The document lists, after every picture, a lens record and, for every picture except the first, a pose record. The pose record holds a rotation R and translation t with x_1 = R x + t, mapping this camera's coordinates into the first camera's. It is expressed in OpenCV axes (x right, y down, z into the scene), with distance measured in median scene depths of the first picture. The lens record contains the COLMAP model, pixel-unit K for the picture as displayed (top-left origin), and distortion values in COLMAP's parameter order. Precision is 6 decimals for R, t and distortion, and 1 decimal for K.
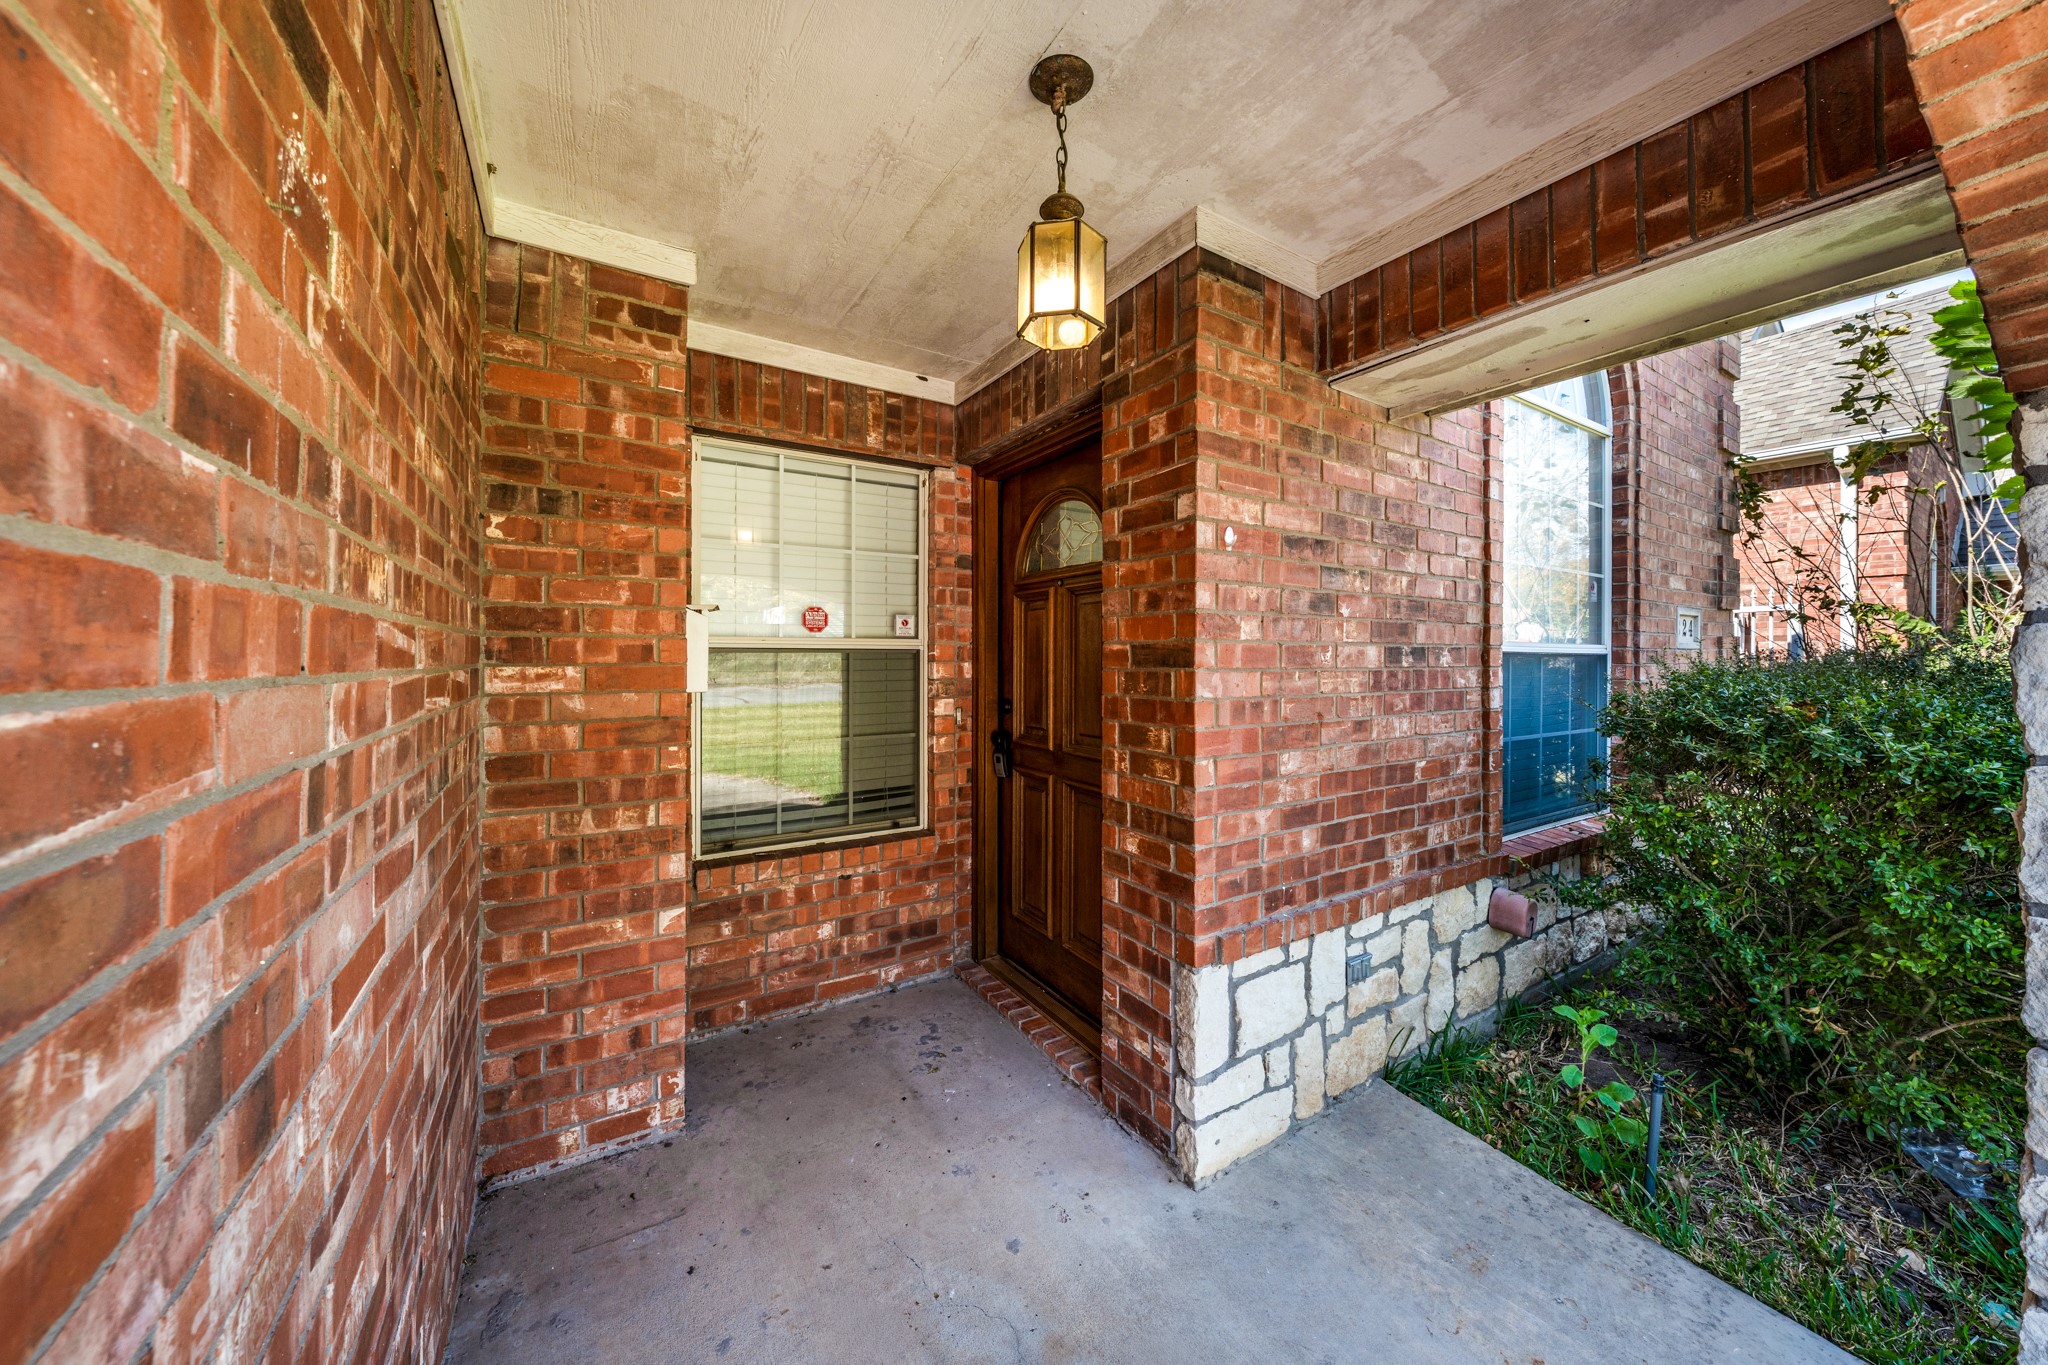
lens RADIAL K [[693.4, 0, 1020.7], [0, 693.4, 664.4], [0, 0, 1]] dist [-0.000822, -0.000406]
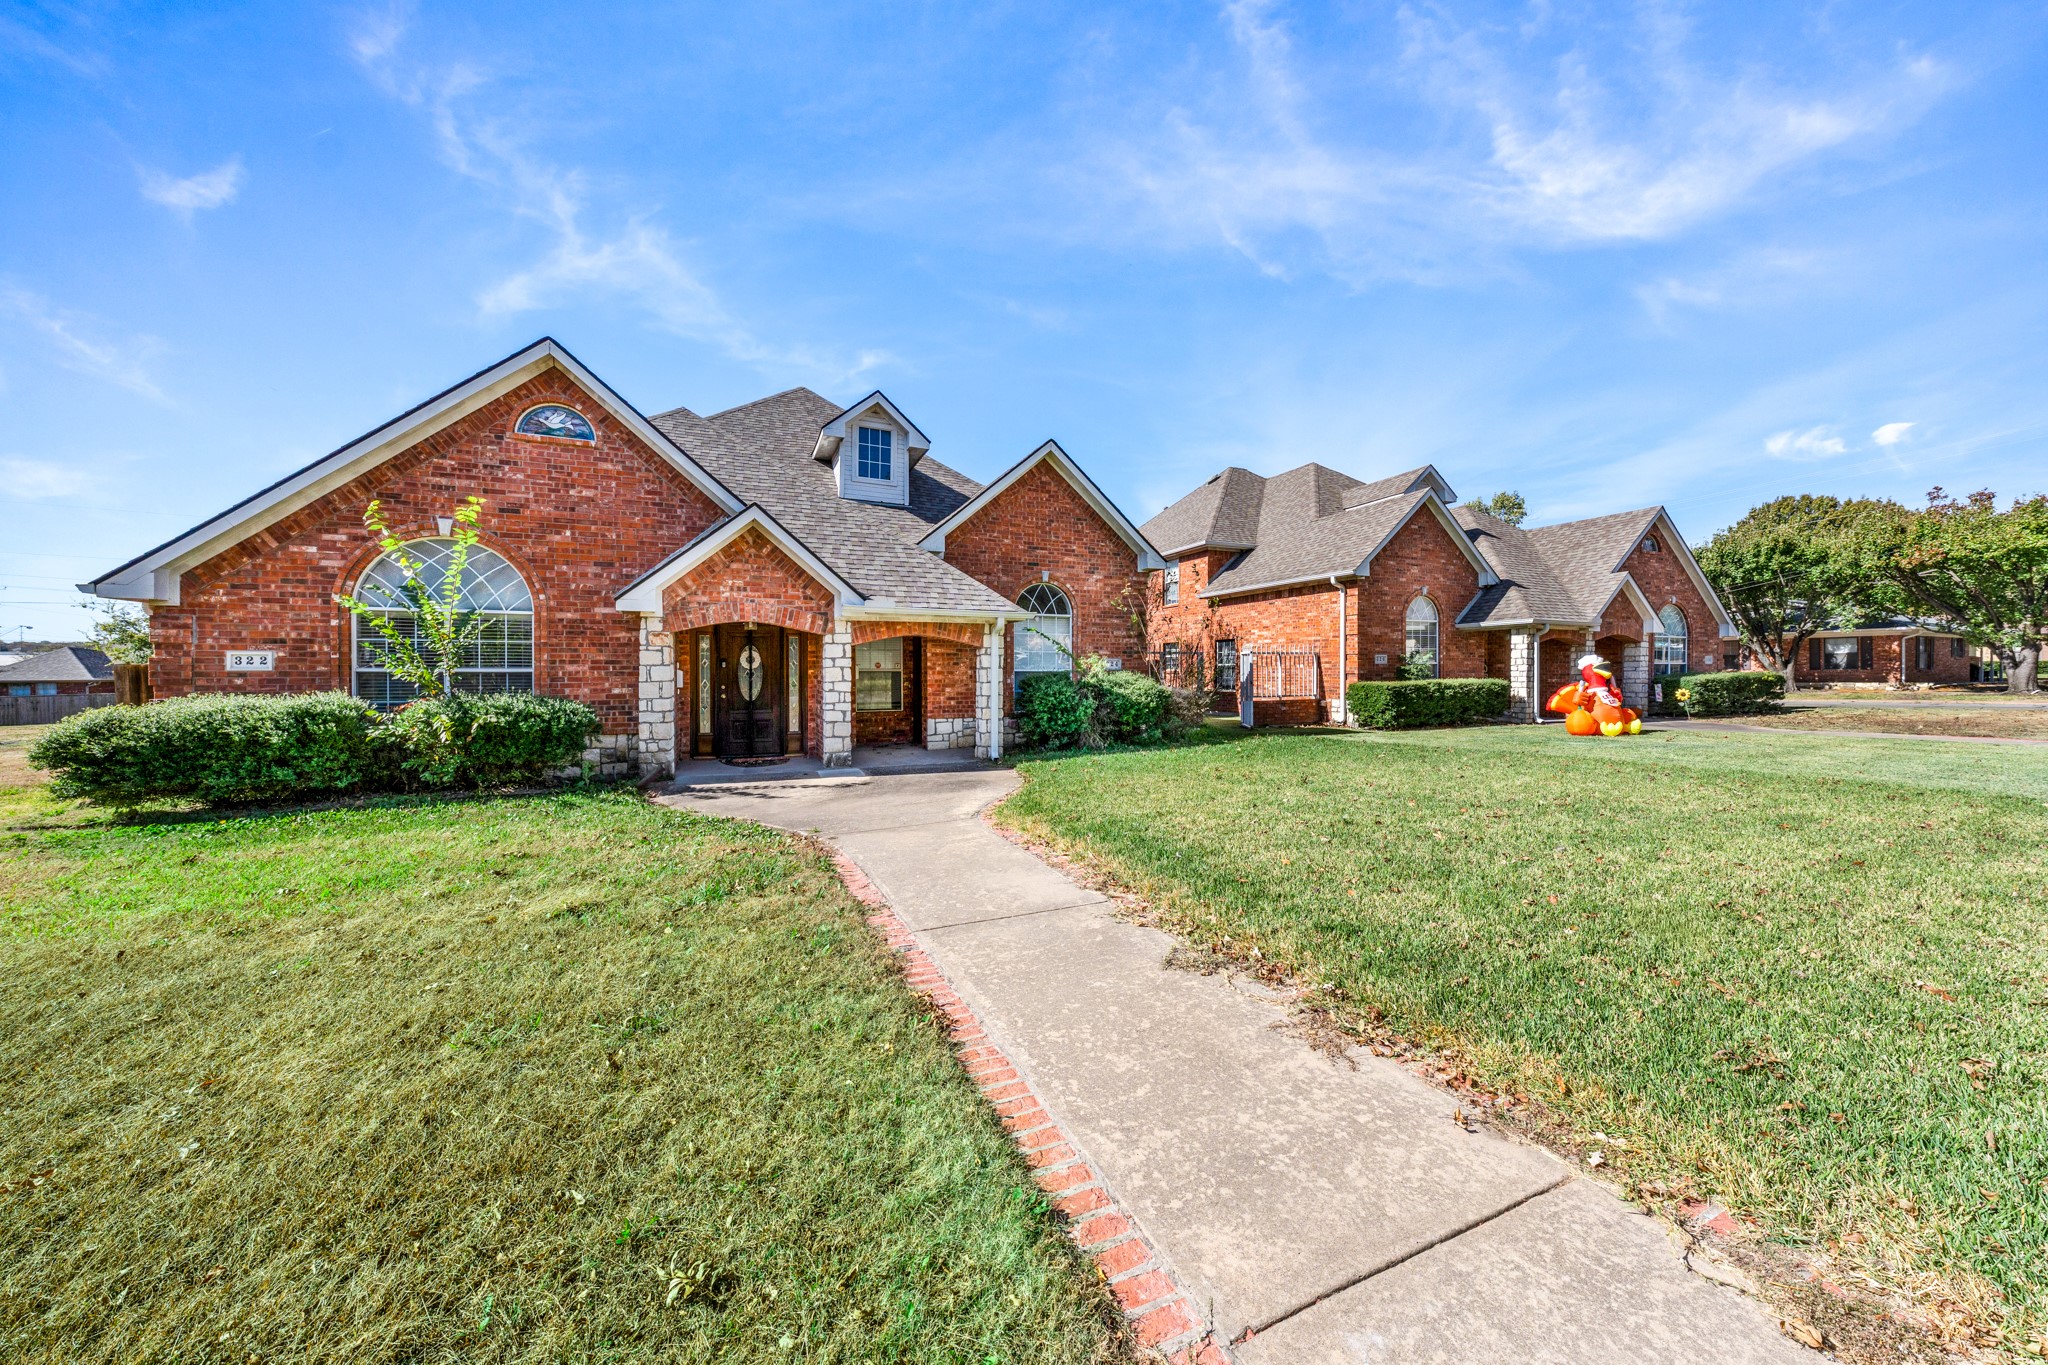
lens RADIAL K [[693.4, 0, 1024.5], [0, 693.4, 678.2], [0, 0, 1]] dist [-0.000822, -0.000406]
pose [[0.988473, -0.003678, -0.151355, 2.068606], [0.003811, 0.999993, 0.000588, 0.036971], [0.151352, -0.001158, 0.988479, -5.196371]]
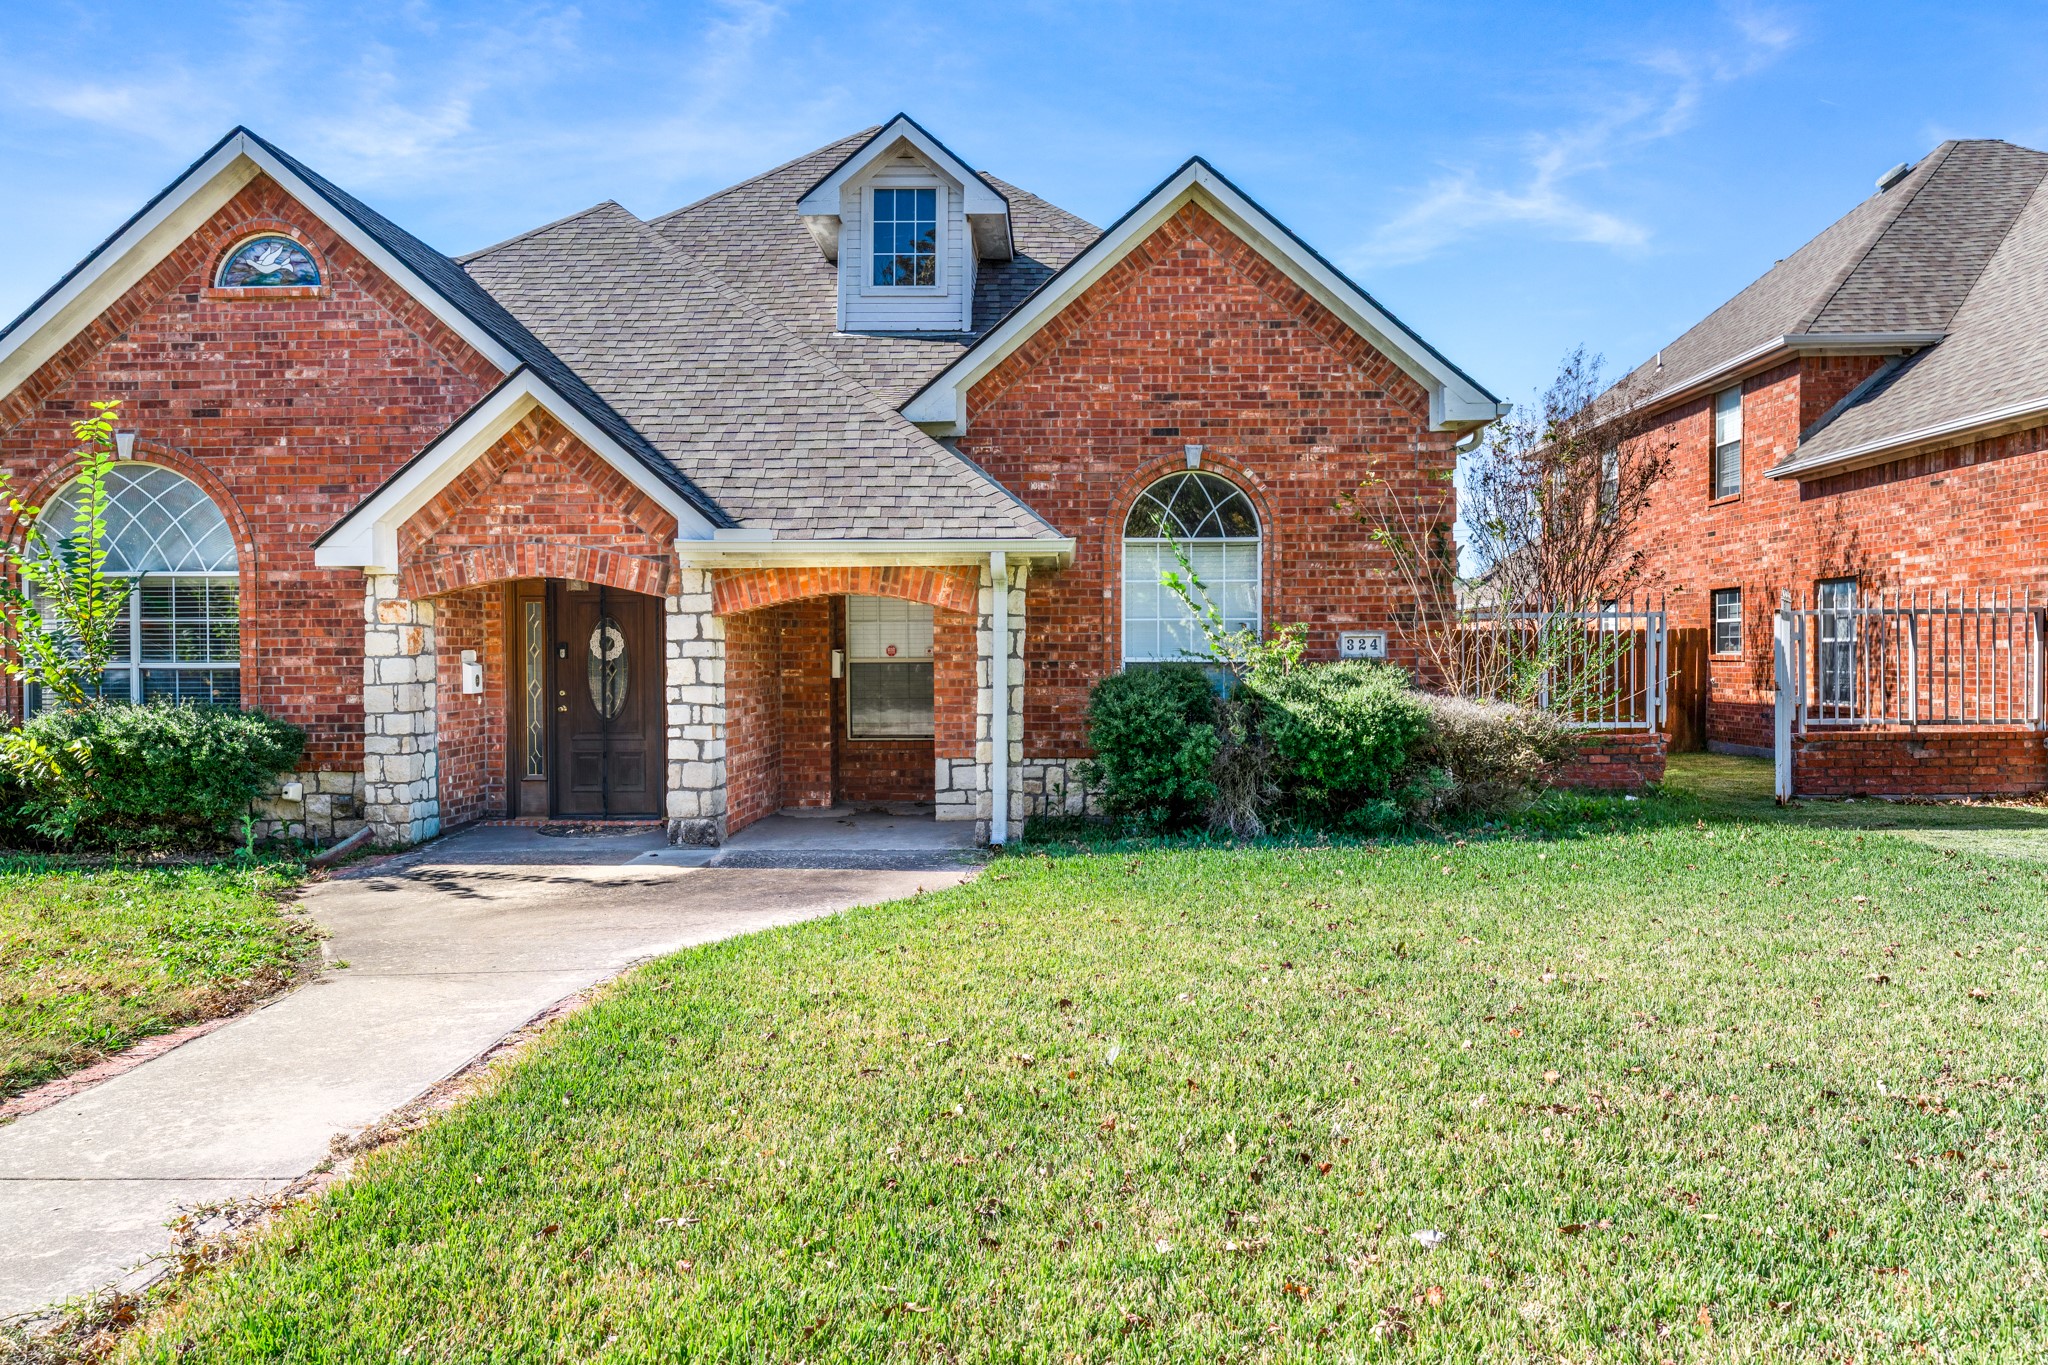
lens RADIAL K [[1369.2, 0, 1028.1], [0, 1369.2, 681.6], [0, 0, 1]] dist [-0.001175, 0.007931]
pose [[0.830809, 0.002467, -0.556552, 4.067735], [0.004259, 0.999933, 0.010791, -0.006620], [0.556542, -0.011336, 0.830742, -4.030554]]
